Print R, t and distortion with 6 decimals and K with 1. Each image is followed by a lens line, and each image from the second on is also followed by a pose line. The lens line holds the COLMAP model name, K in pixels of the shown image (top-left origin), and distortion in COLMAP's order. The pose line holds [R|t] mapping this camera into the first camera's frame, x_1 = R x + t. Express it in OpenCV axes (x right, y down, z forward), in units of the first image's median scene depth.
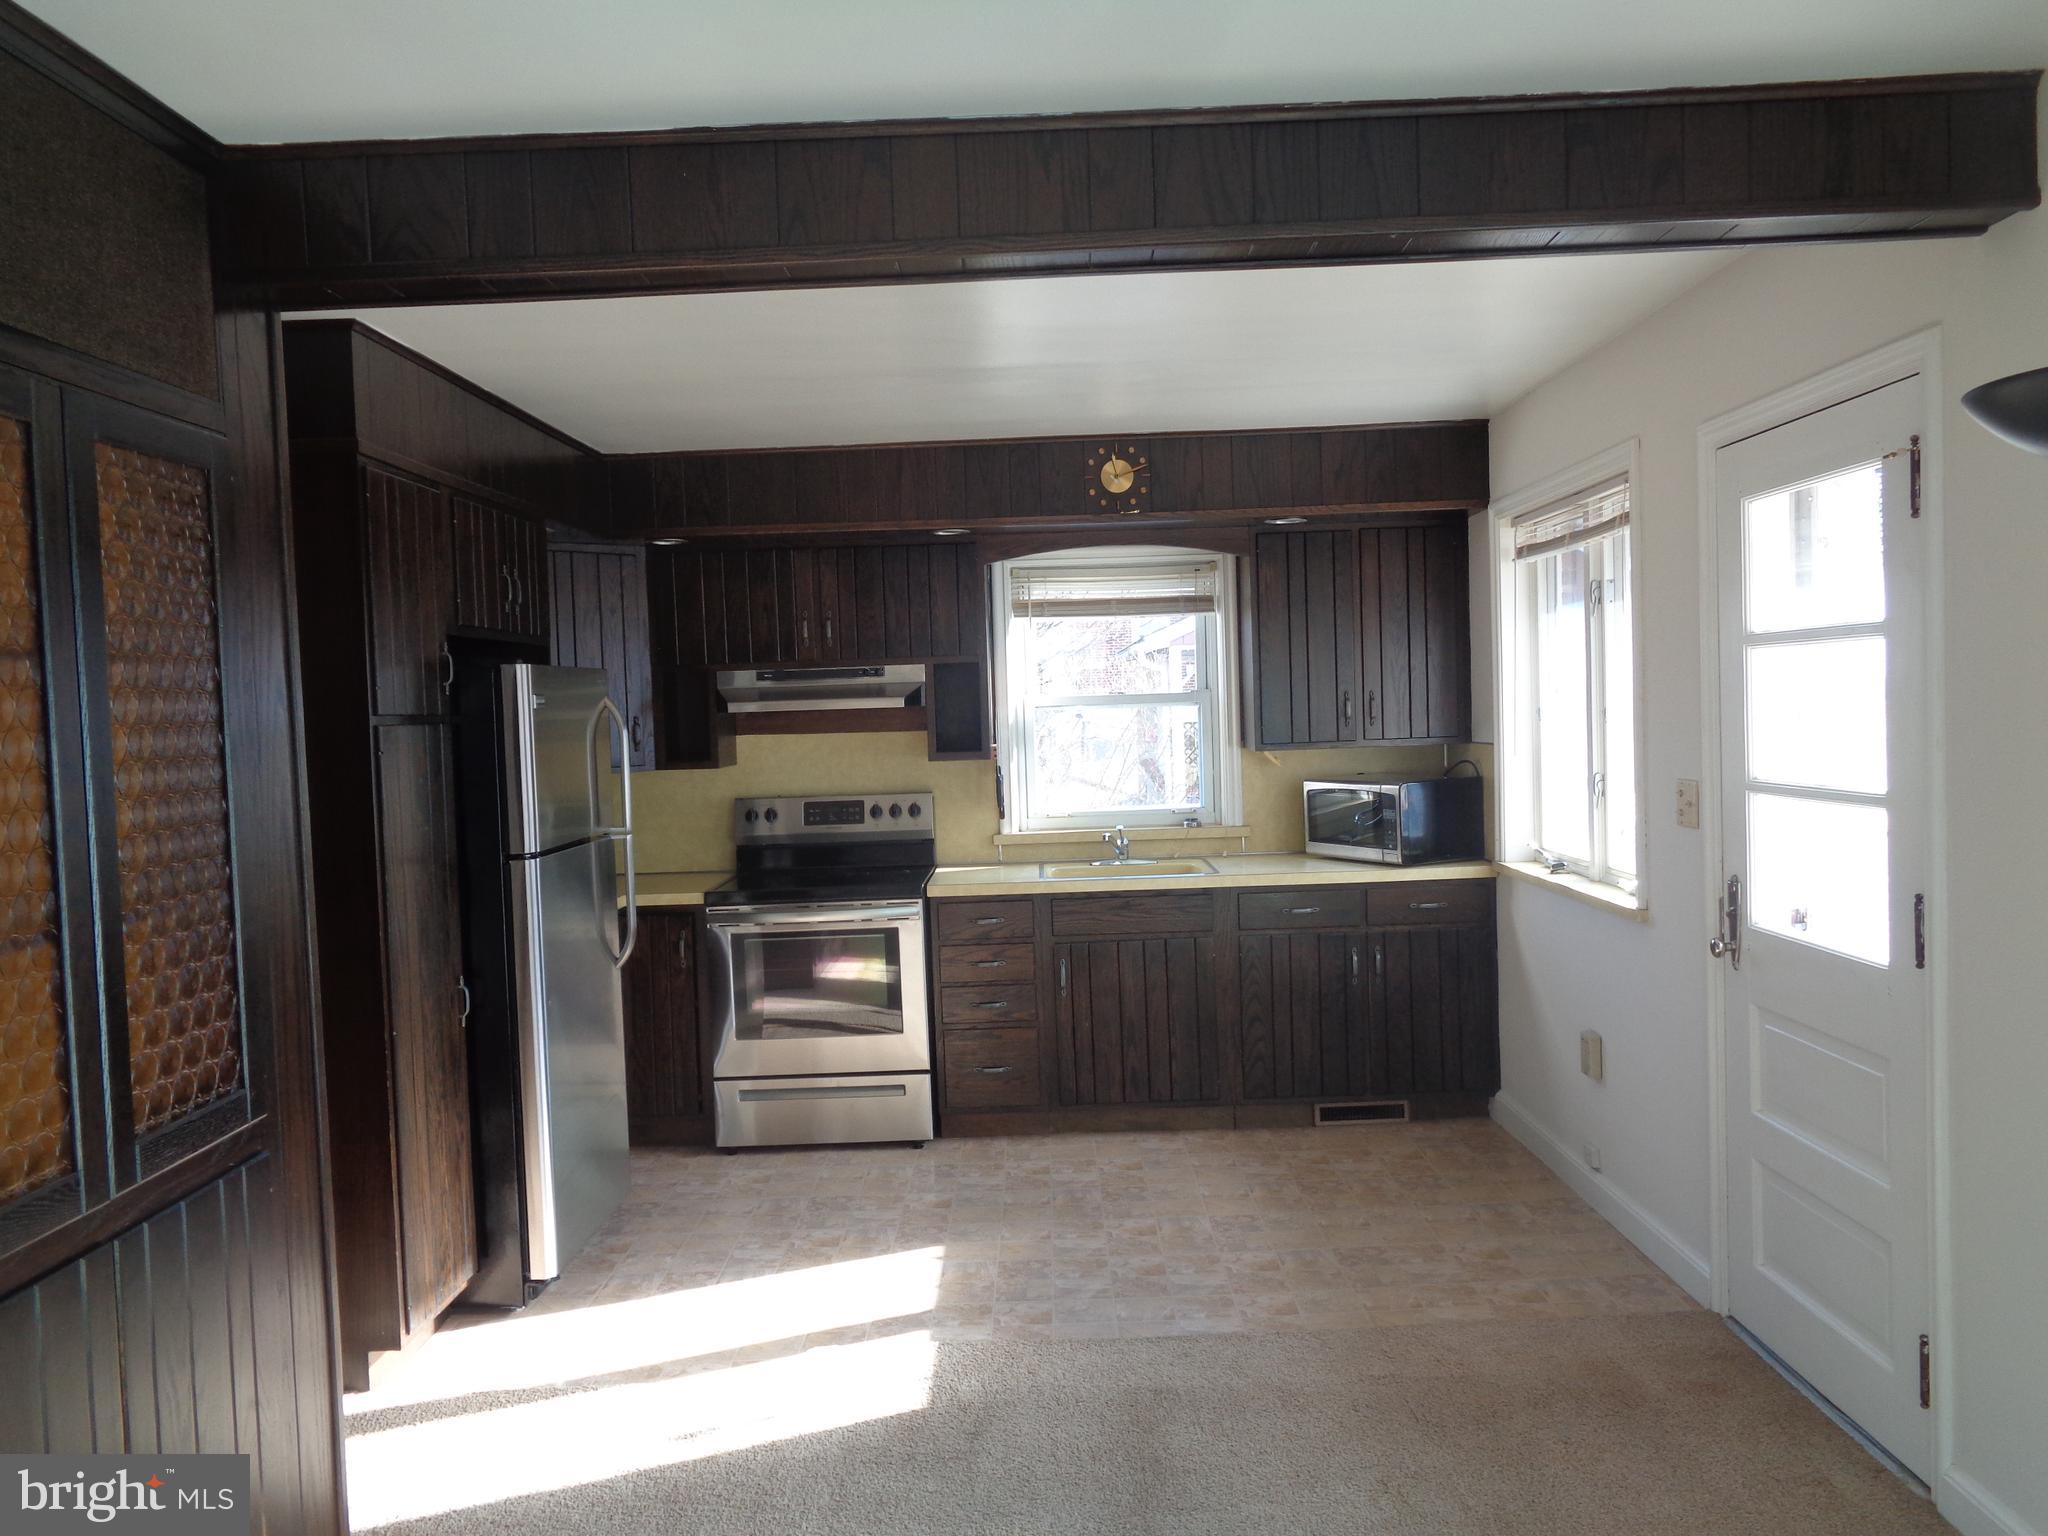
lens RADIAL K [[1539.1, 0, 1024.0], [0, 1539.1, 768.0], [0, 0, 1]] dist [-0.001627, 0.001809]
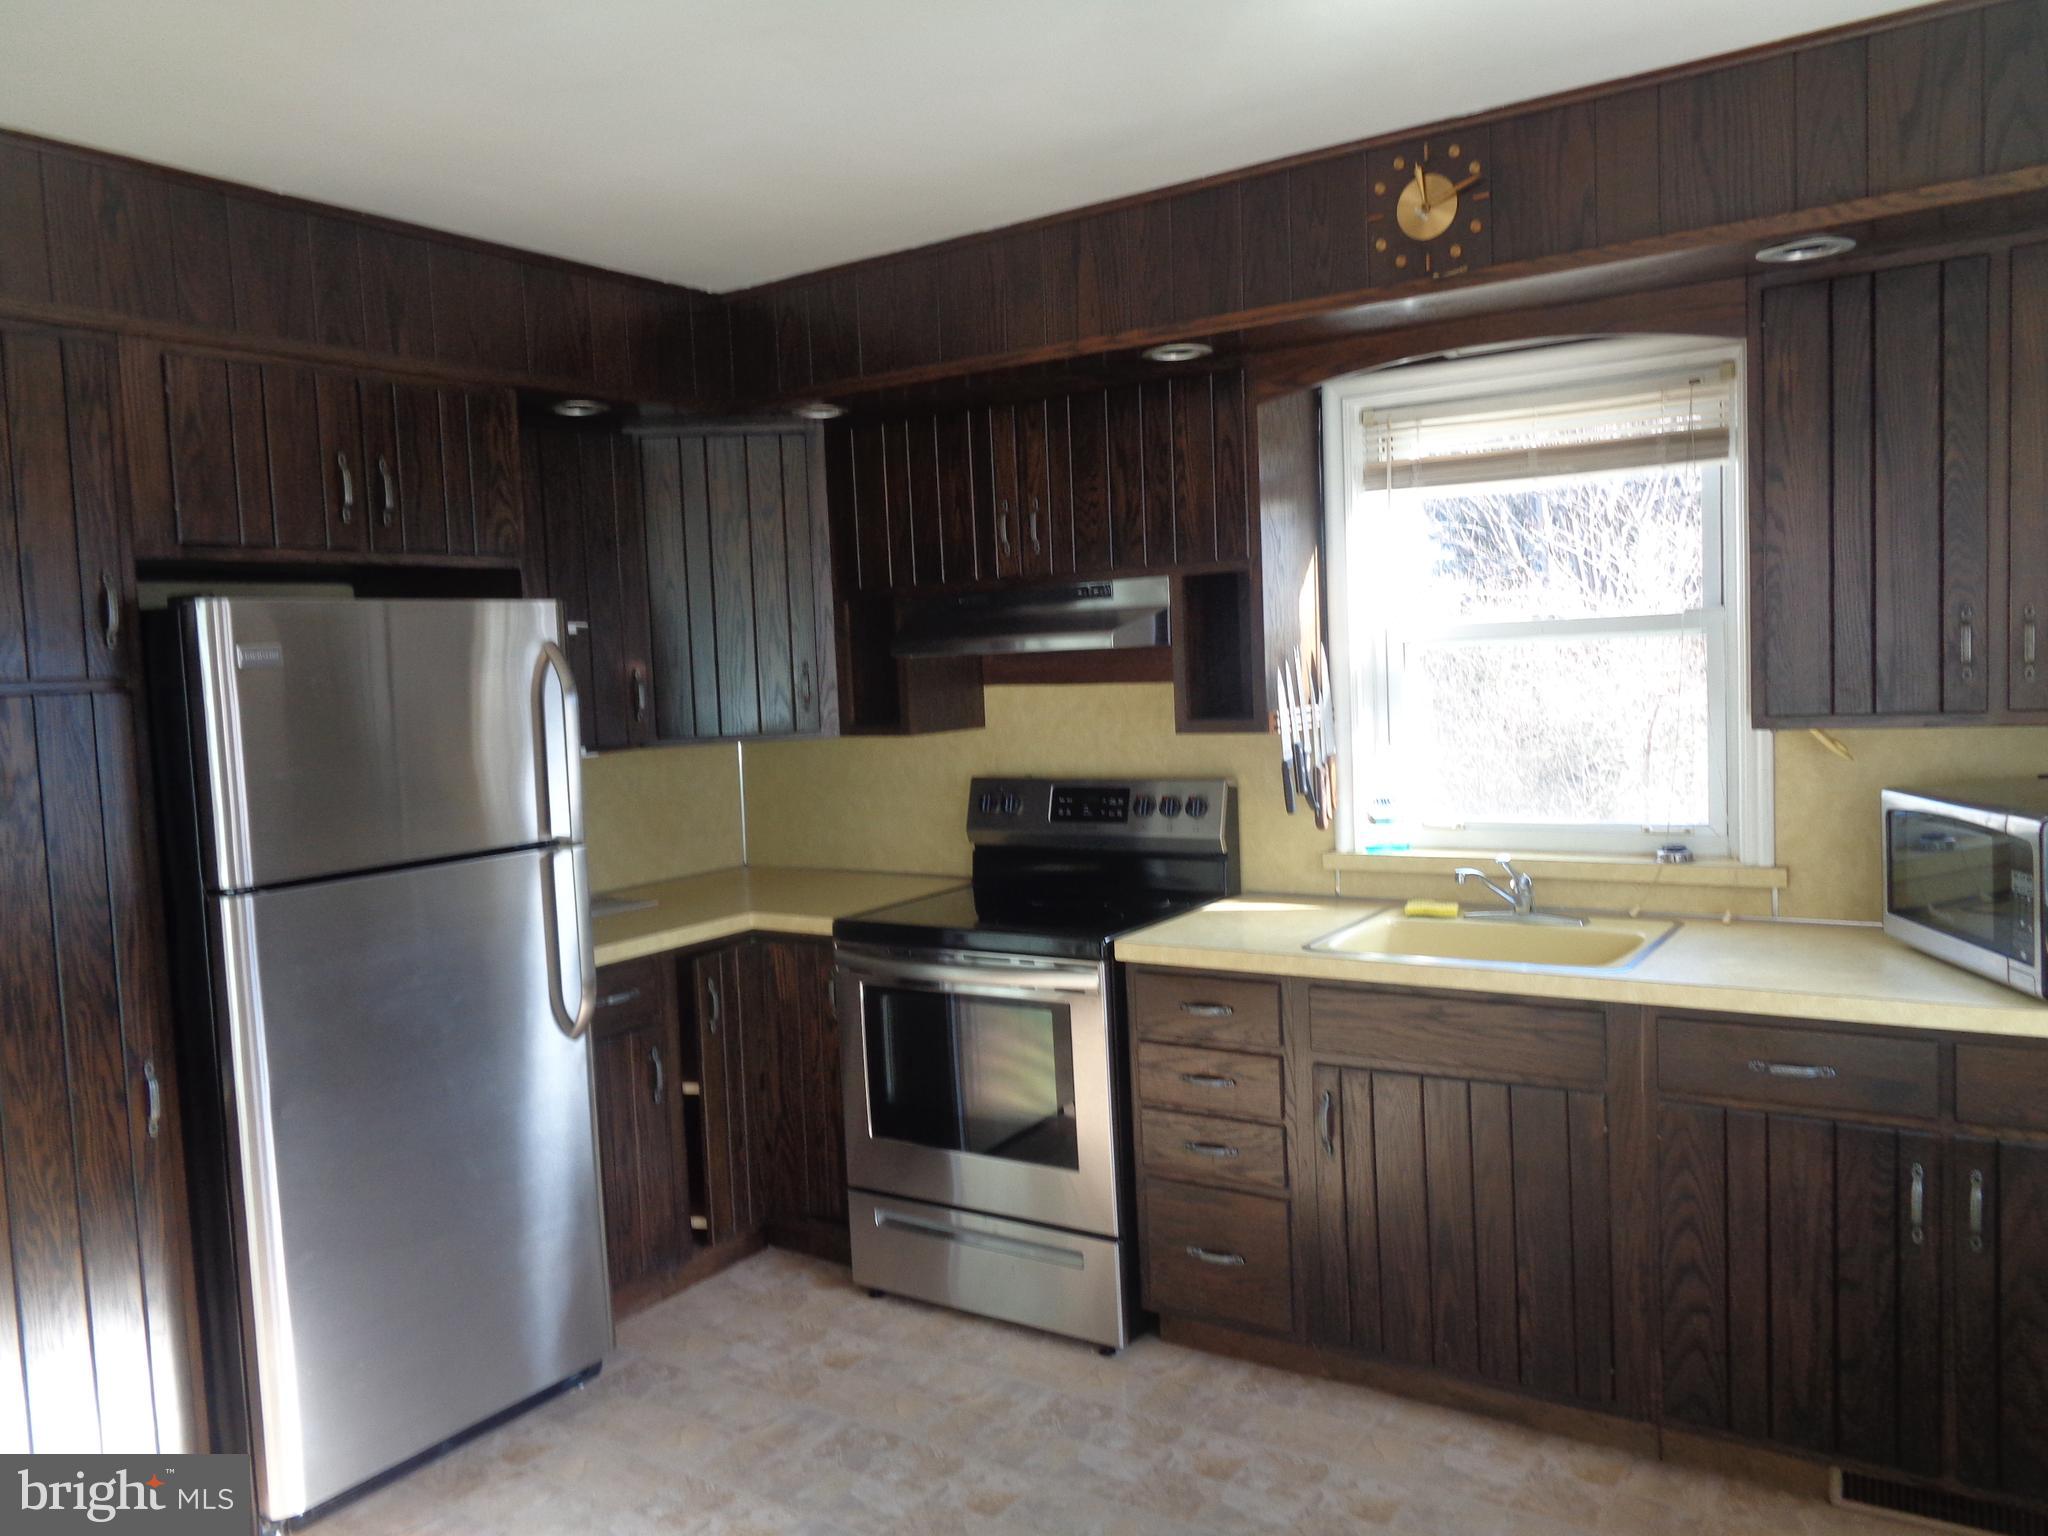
lens RADIAL K [[1539.1, 0, 1024.0], [0, 1539.1, 768.0], [0, 0, 1]] dist [-0.001627, 0.001809]
pose [[0.836802, 0.036425, -0.546292, 0.235931], [-0.006966, 0.998412, 0.055901, -0.025890], [0.547461, -0.042973, 0.835727, 0.467920]]
